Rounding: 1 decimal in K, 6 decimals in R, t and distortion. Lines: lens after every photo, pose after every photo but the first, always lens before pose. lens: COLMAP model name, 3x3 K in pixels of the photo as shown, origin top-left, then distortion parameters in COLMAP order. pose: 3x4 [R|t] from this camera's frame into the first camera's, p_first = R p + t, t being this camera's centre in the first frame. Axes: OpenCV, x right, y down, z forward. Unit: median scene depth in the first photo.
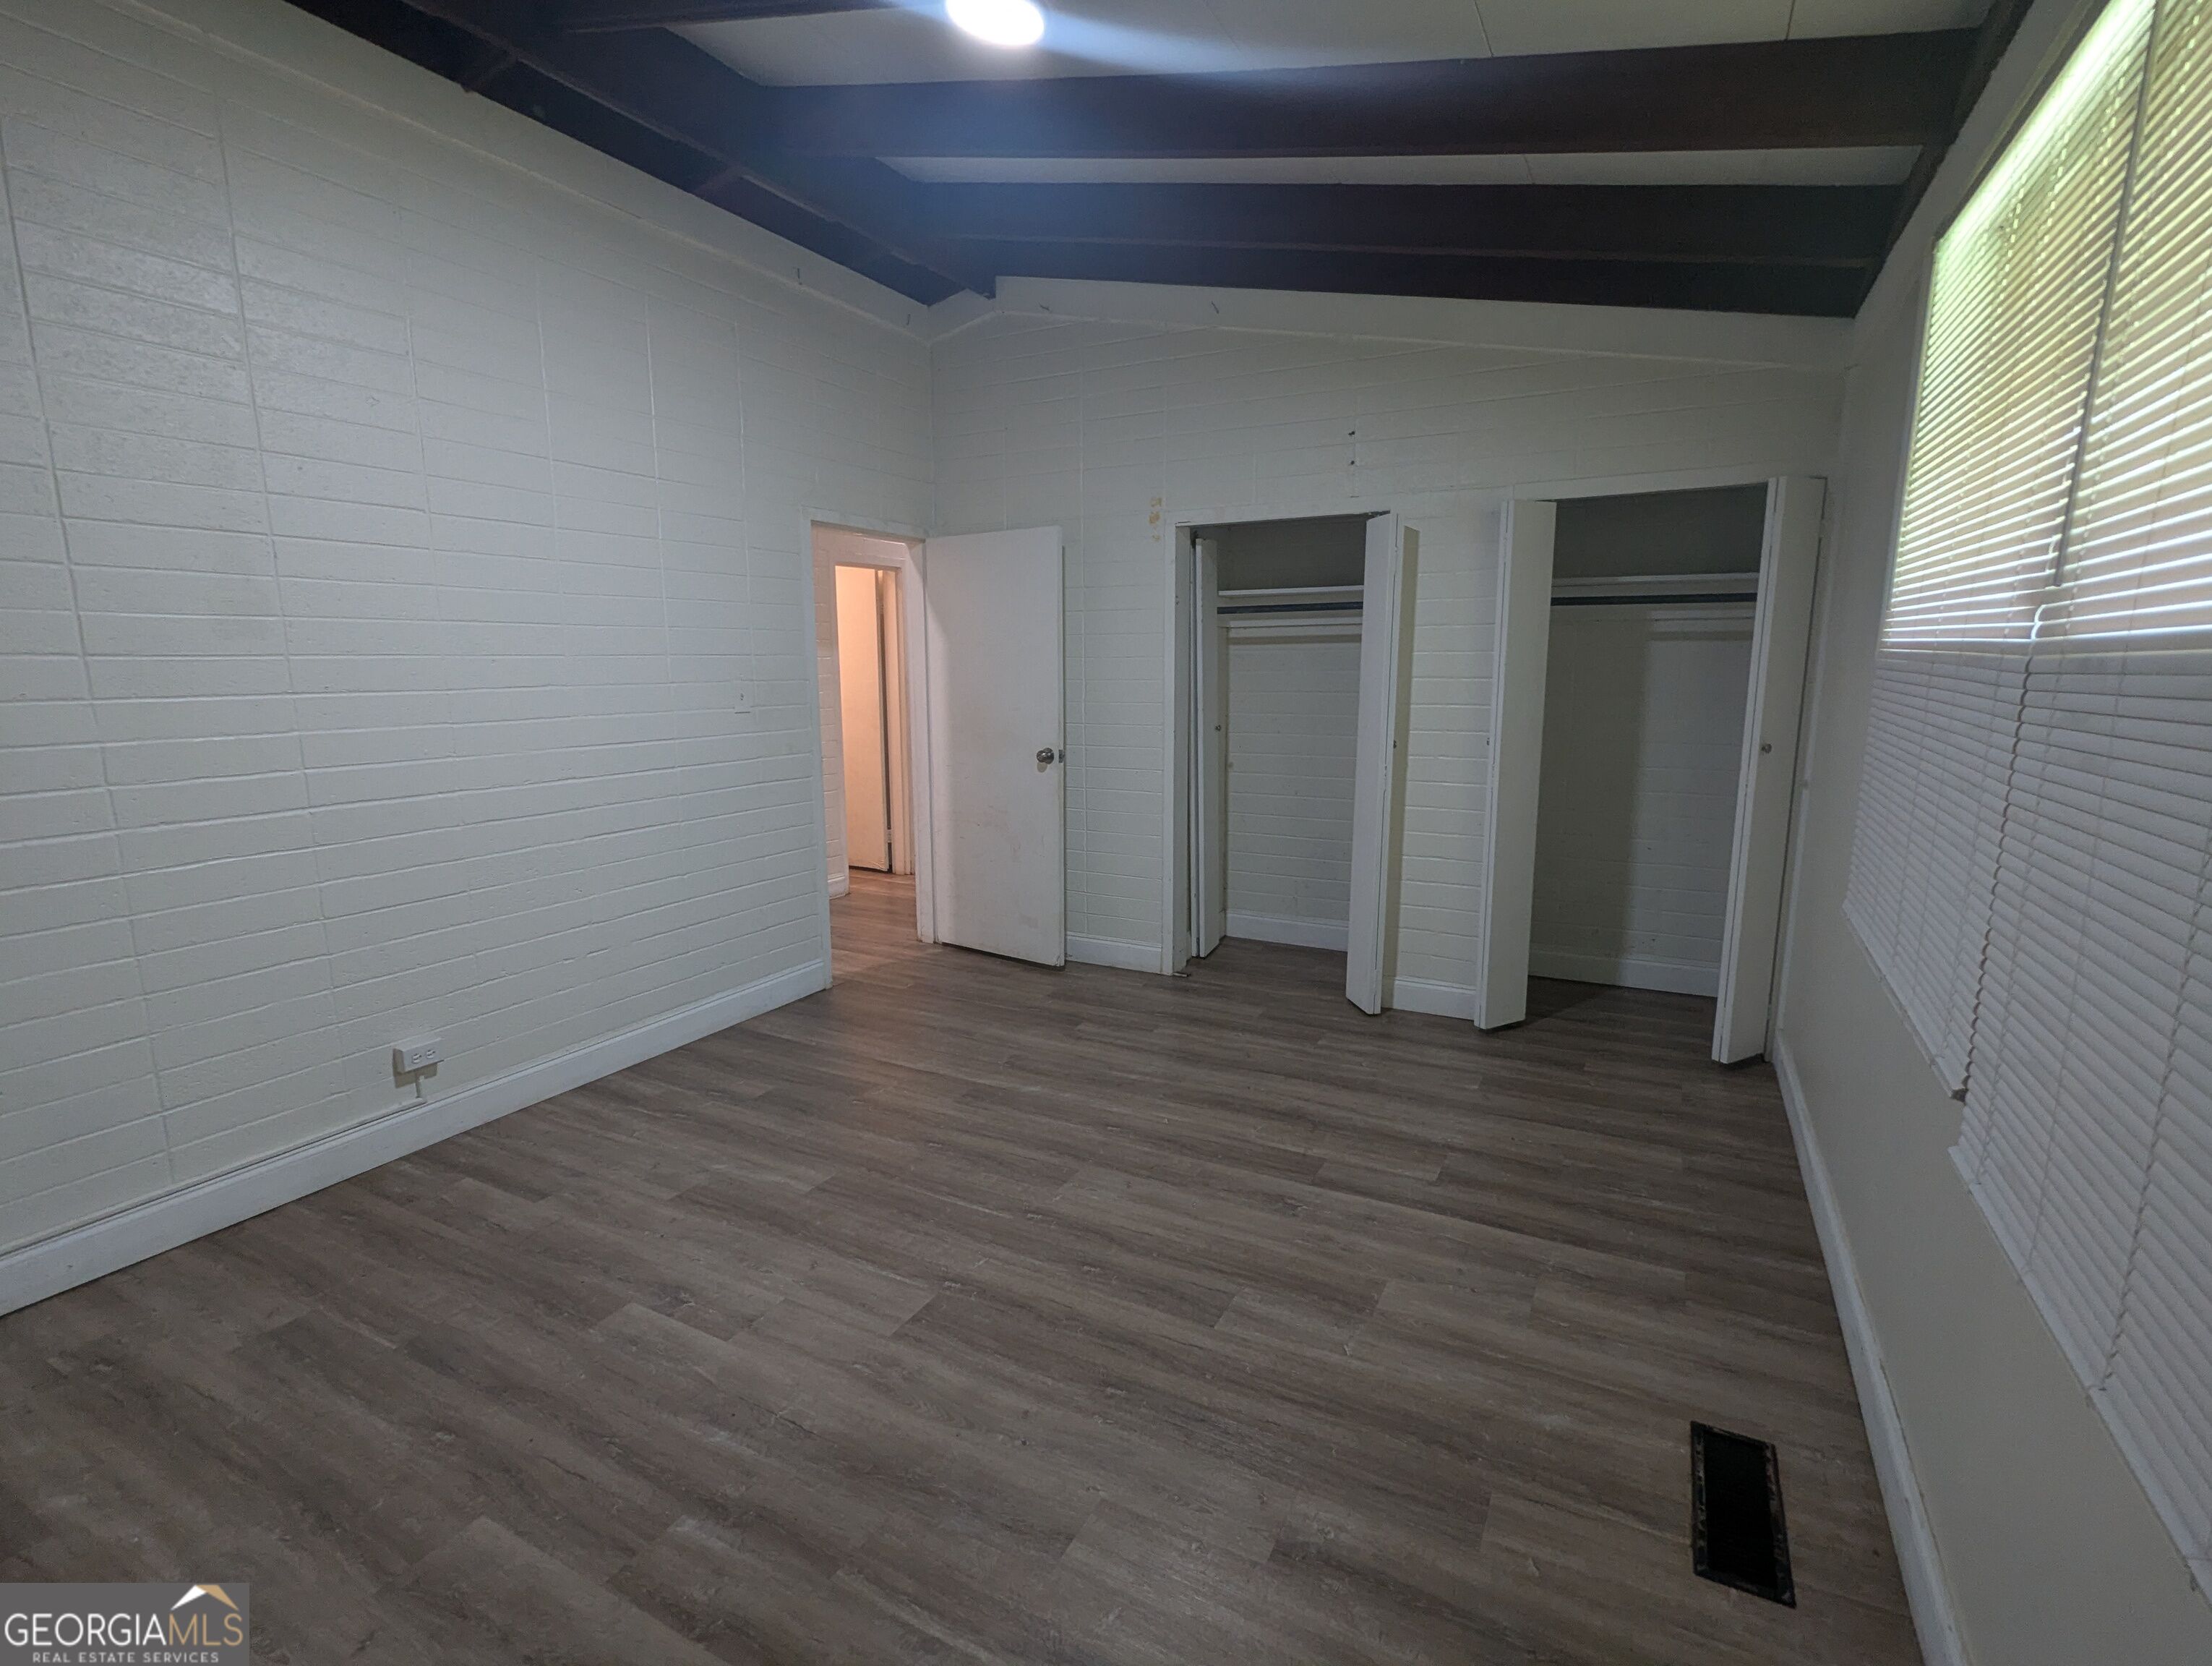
lens RADIAL K [[1030.9, 0, 1106.0], [0, 1030.9, 833.0], [0, 0, 1]] dist [0.000979, -0.000268]
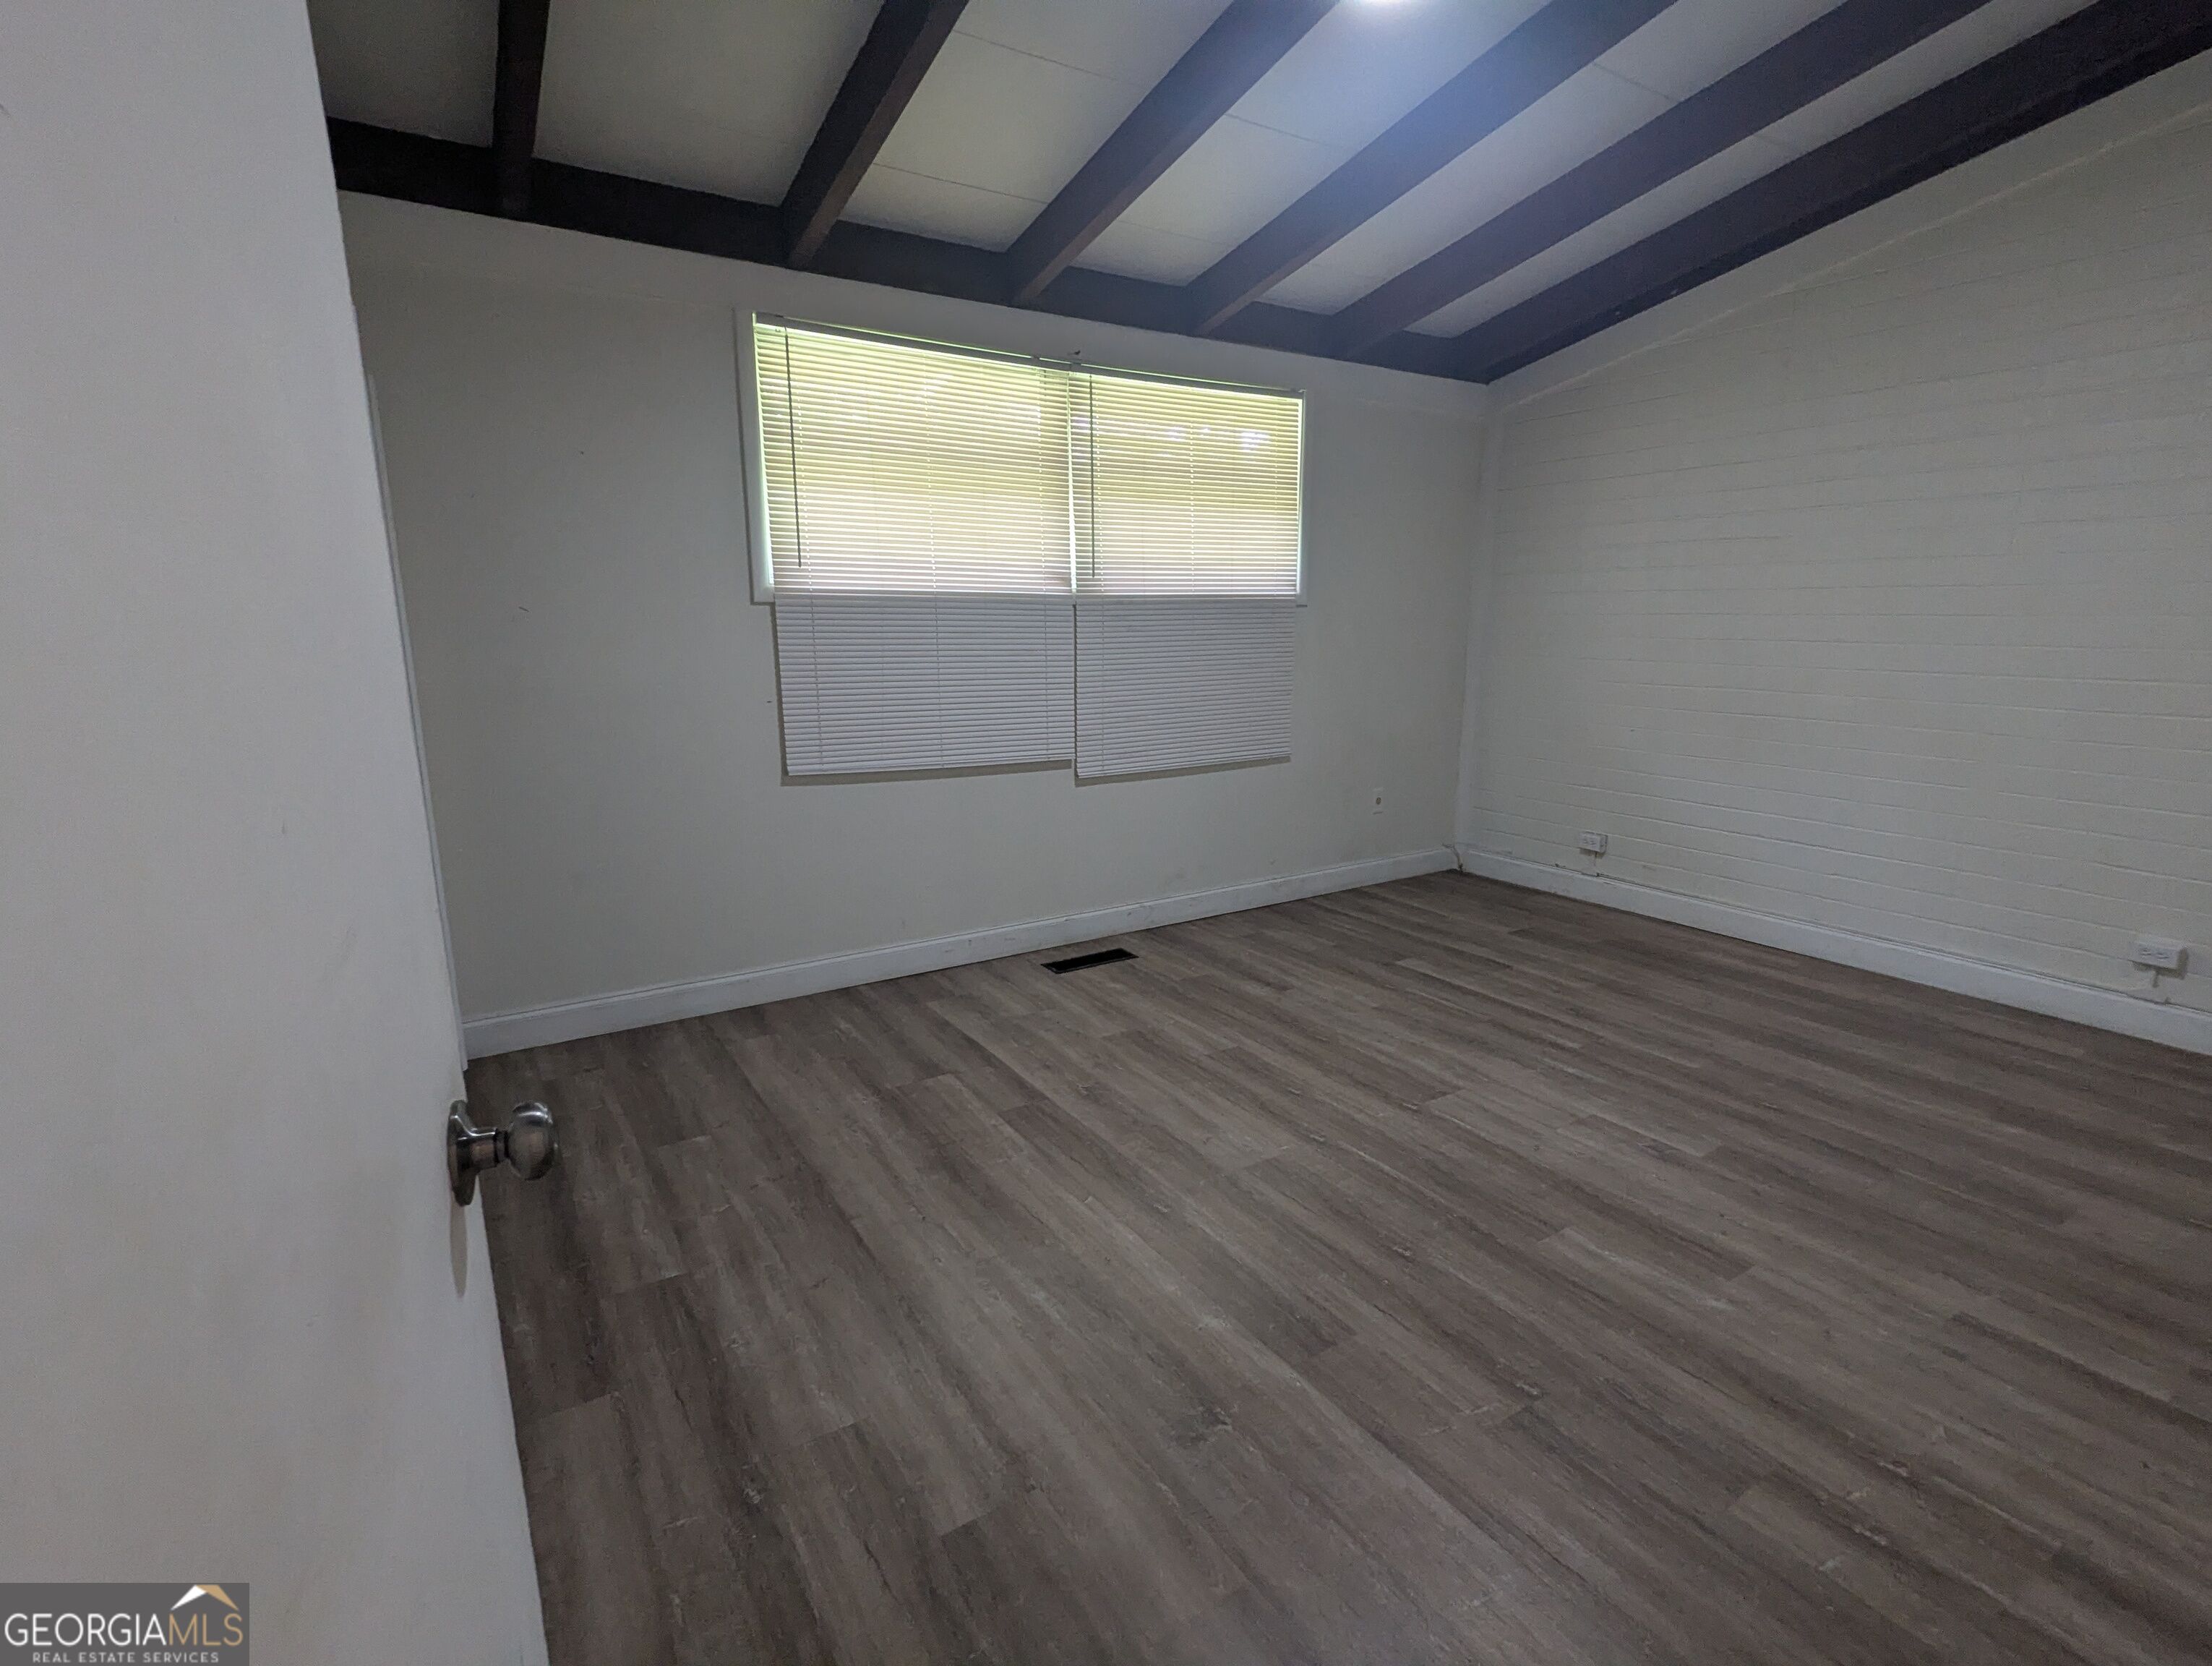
lens RADIAL K [[1030.9, 0, 1106.0], [0, 1030.9, 833.0], [0, 0, 1]] dist [0.000979, -0.000268]
pose [[-0.864692, -0.094777, 0.493280, -0.381710], [0.092933, 0.934898, 0.342535, -0.293350], [-0.493630, 0.342029, -0.799591, 1.908135]]
